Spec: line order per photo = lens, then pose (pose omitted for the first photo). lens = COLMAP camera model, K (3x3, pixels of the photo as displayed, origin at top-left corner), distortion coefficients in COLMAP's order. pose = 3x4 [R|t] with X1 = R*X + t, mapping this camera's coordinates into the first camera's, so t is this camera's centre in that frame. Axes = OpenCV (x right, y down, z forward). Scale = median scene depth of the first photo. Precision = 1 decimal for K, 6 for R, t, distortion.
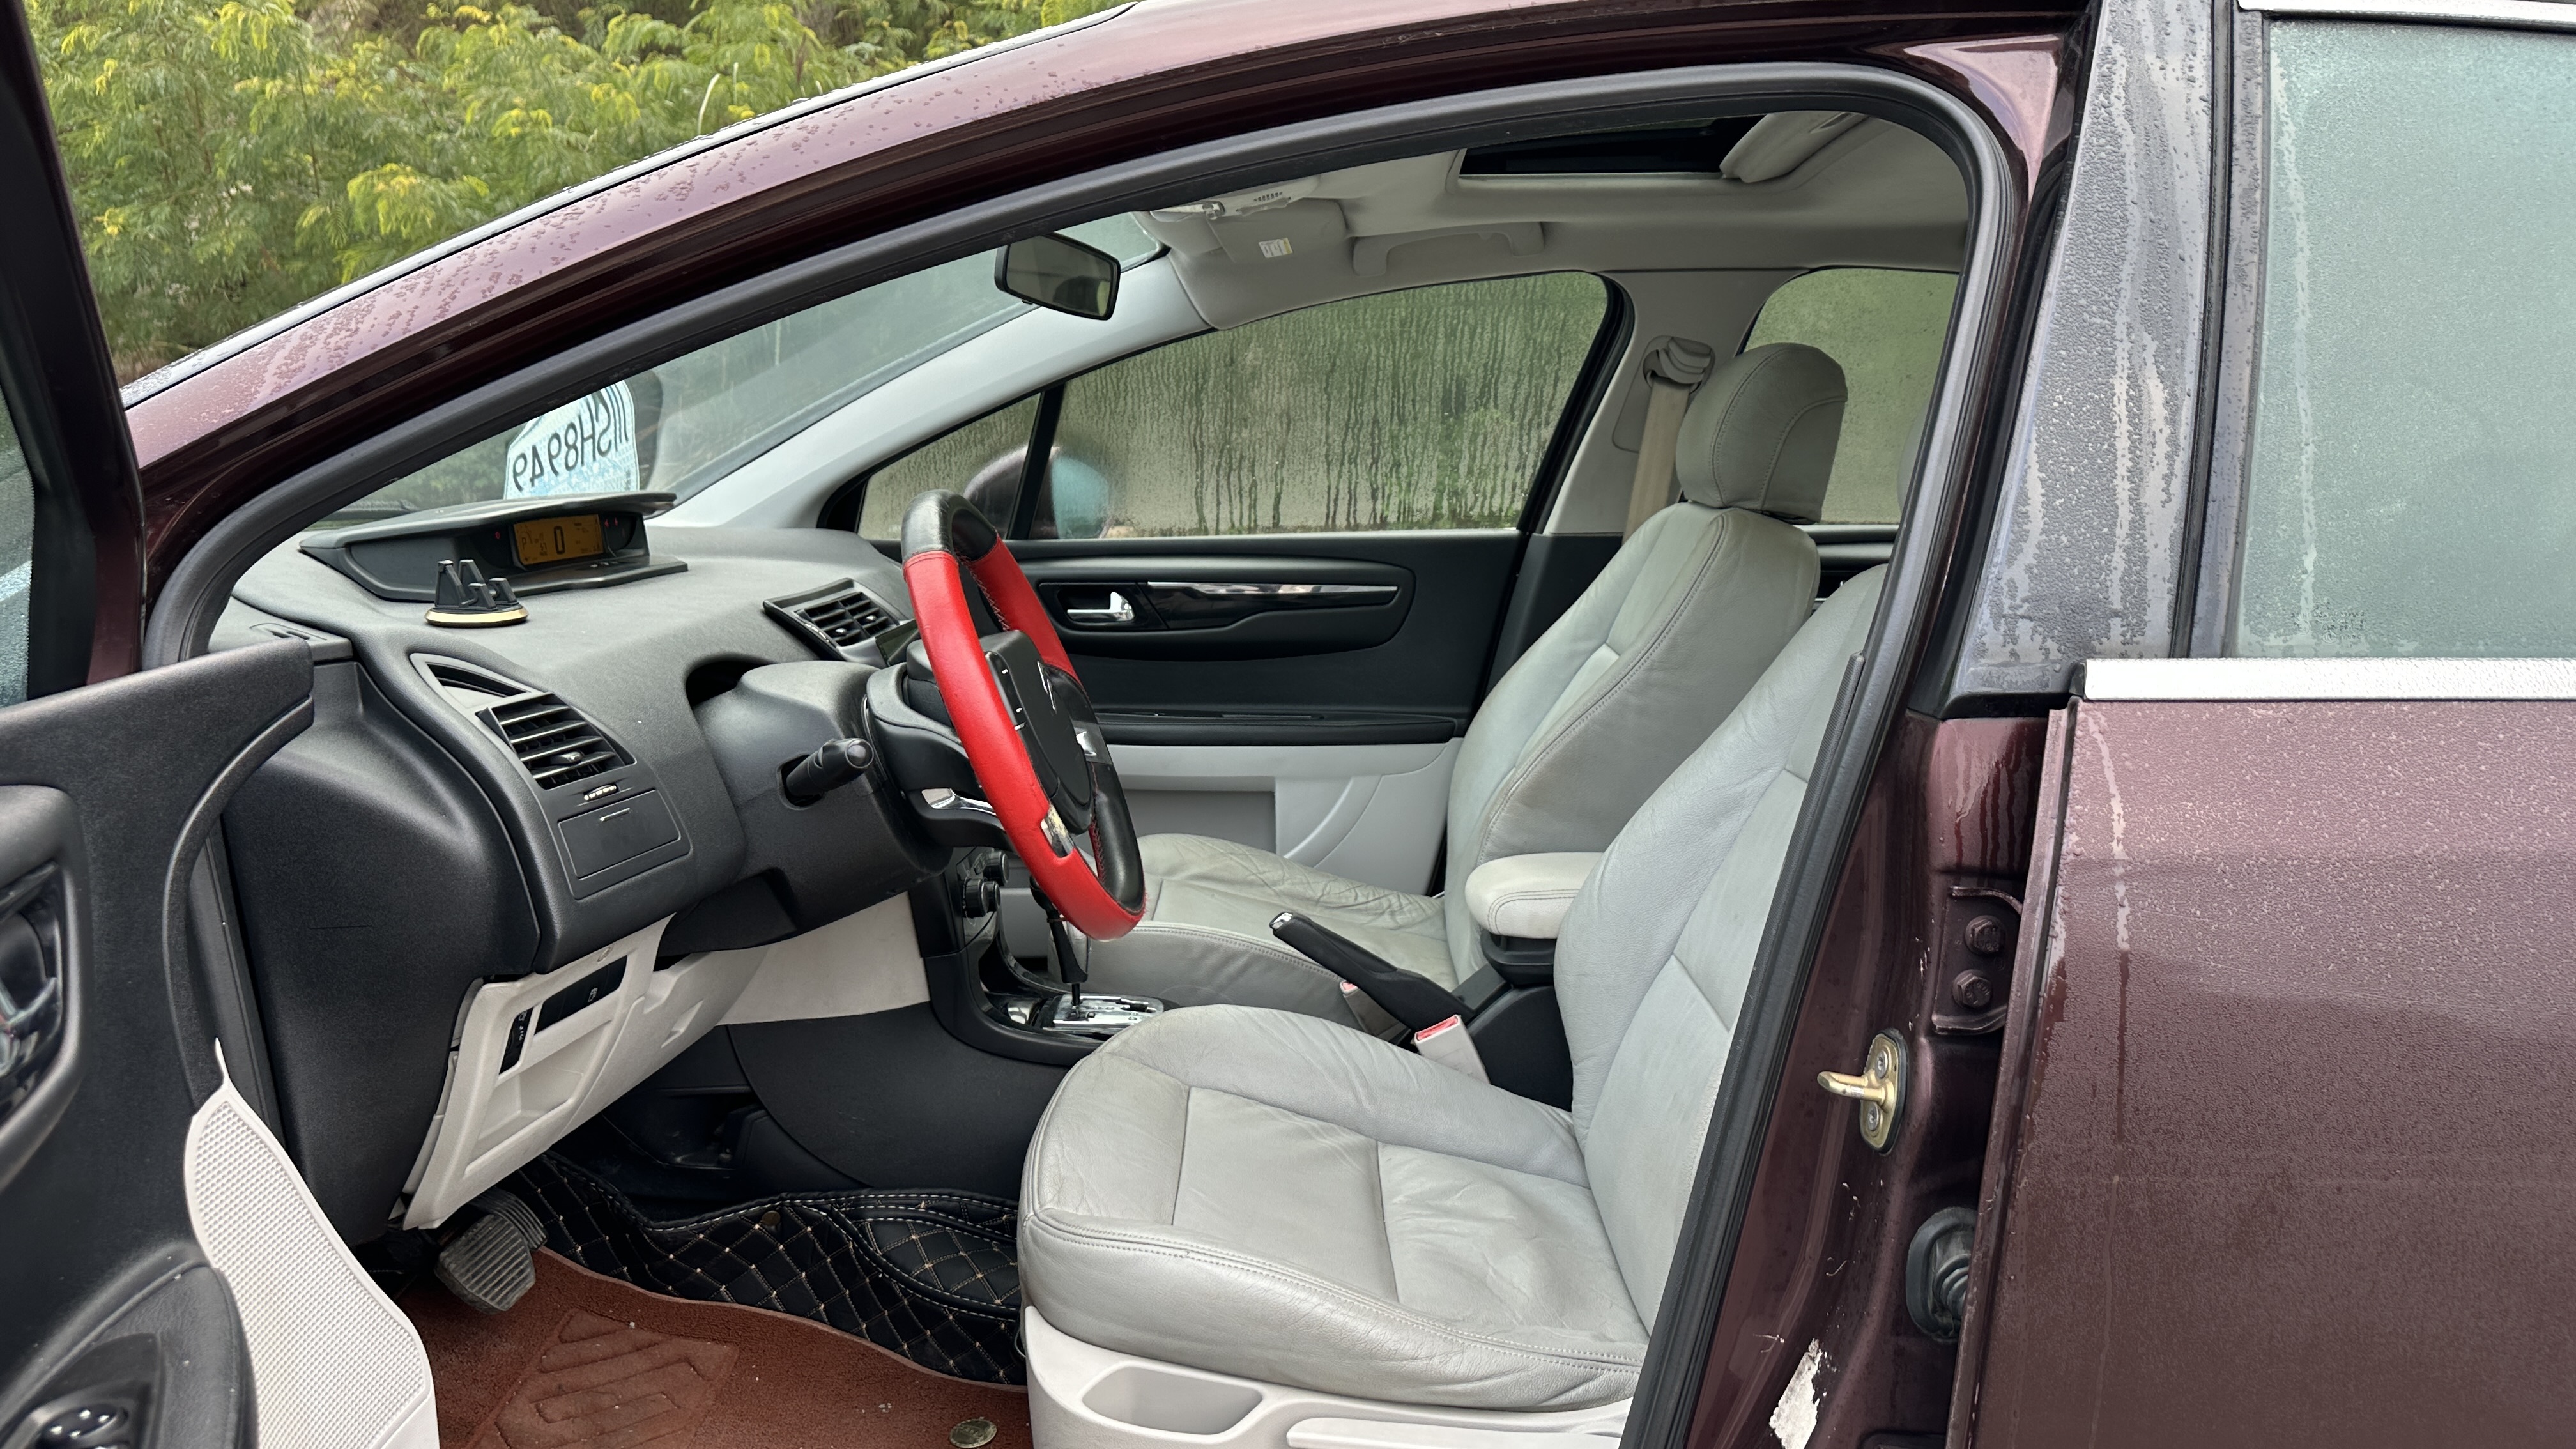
lens RADIAL K [[1794.4, 0, 1288.5], [0, 1794.4, 725.8], [0, 0, 1]] dist [0.060157, -0.073975]
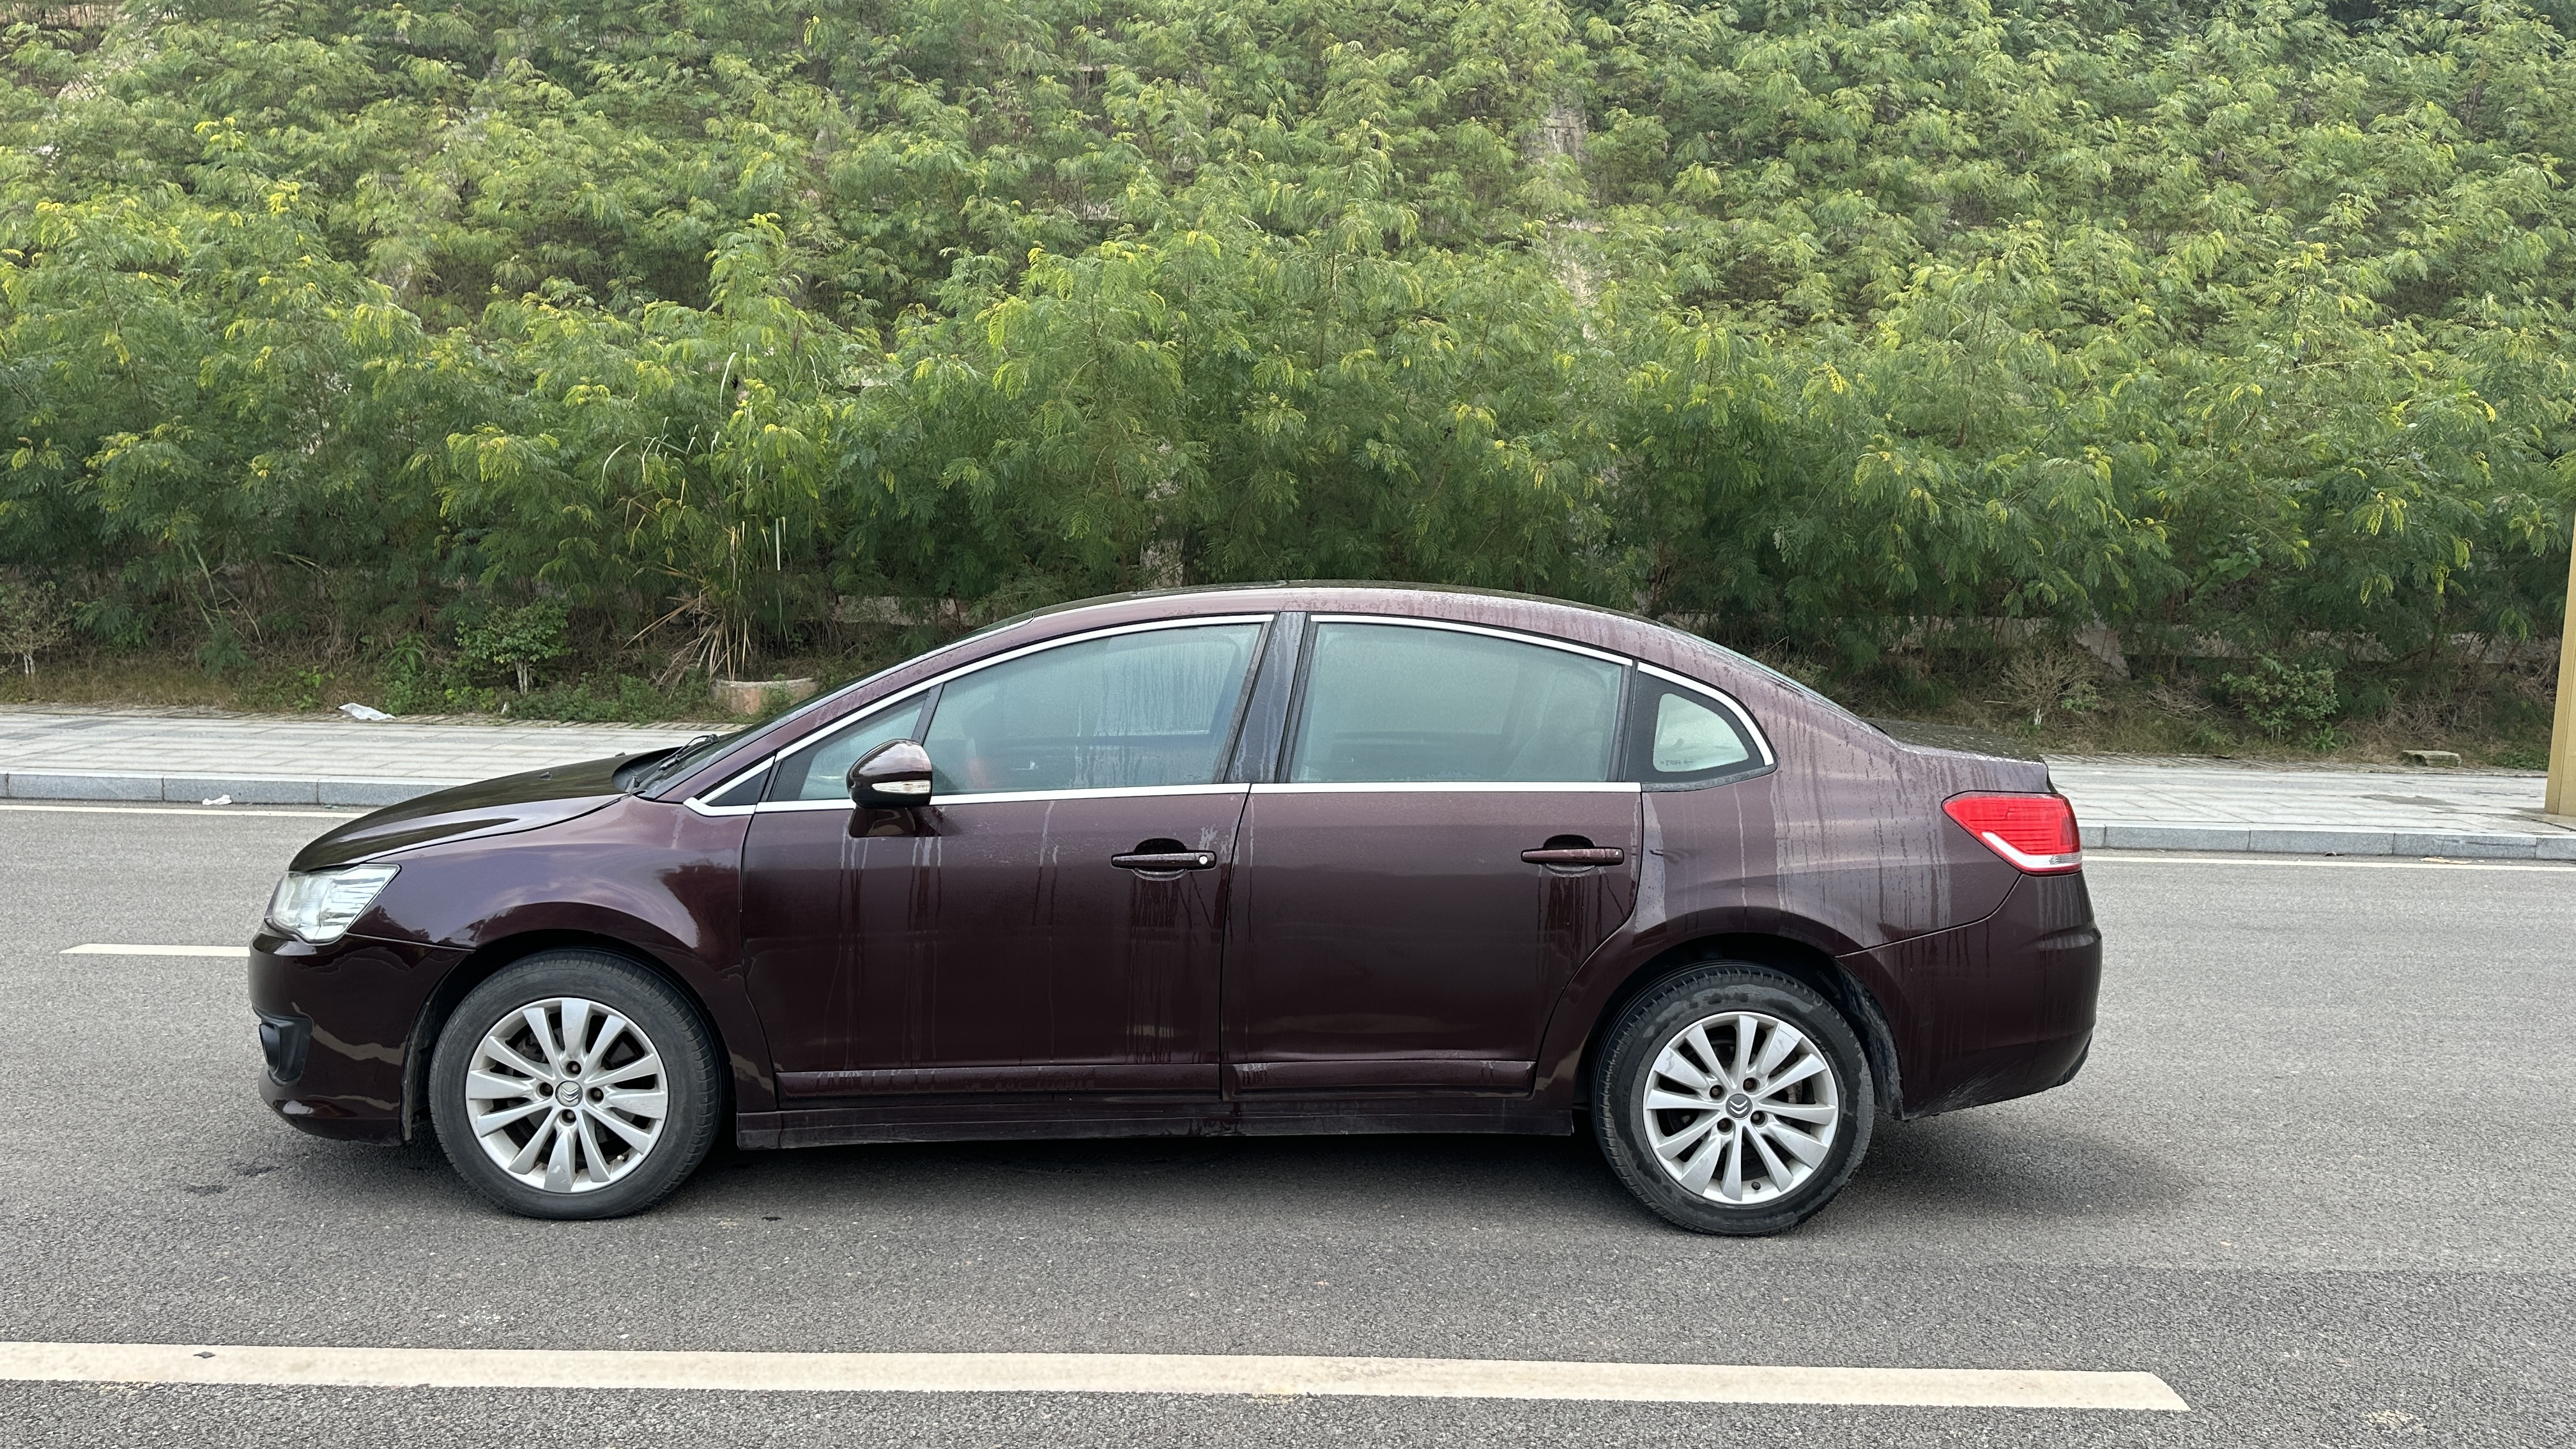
lens RADIAL K [[1794.4, 0, 1290.8], [0, 1794.4, 725.3], [0, 0, 1]] dist [0.060157, -0.073975]
pose [[0.999191, -0.002080, 0.040163, 0.033055], [0.005366, 0.996627, -0.081885, 0.016189], [-0.039857, 0.082034, 0.995832, -0.301684]]
